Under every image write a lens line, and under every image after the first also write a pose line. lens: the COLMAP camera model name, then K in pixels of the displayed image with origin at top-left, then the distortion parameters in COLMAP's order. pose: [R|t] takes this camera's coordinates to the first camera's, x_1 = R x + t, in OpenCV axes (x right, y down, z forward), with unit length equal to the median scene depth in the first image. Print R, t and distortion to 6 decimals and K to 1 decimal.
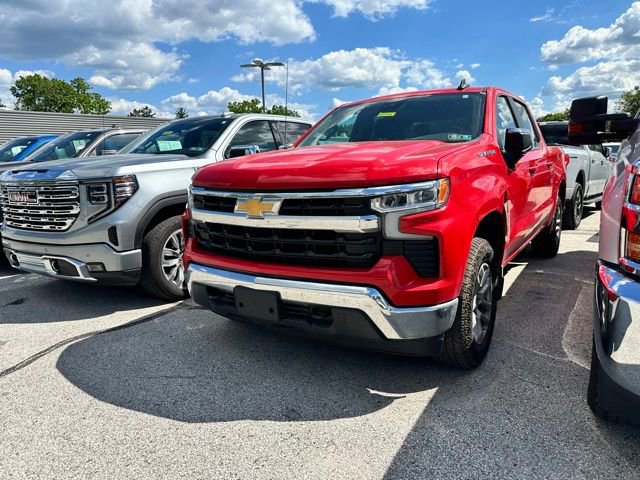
lens RADIAL K [[450.7, 0, 316.0], [0, 450.7, 242.2], [0, 0, 1]] dist [0.046353, -0.059939]
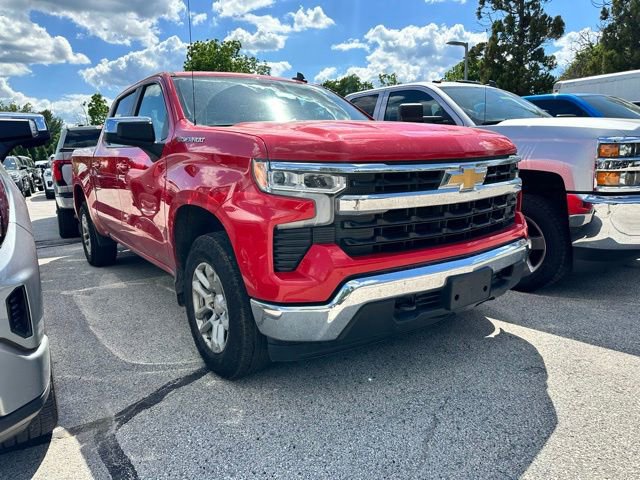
lens RADIAL K [[450.7, 0, 318.2], [0, 450.7, 241.8], [0, 0, 1]] dist [0.046353, -0.059939]
pose [[0.343316, -0.154588, 0.926411, -1.114165], [0.188623, 0.977614, 0.093230, -0.098030], [-0.920084, 0.142735, 0.364790, 0.996406]]
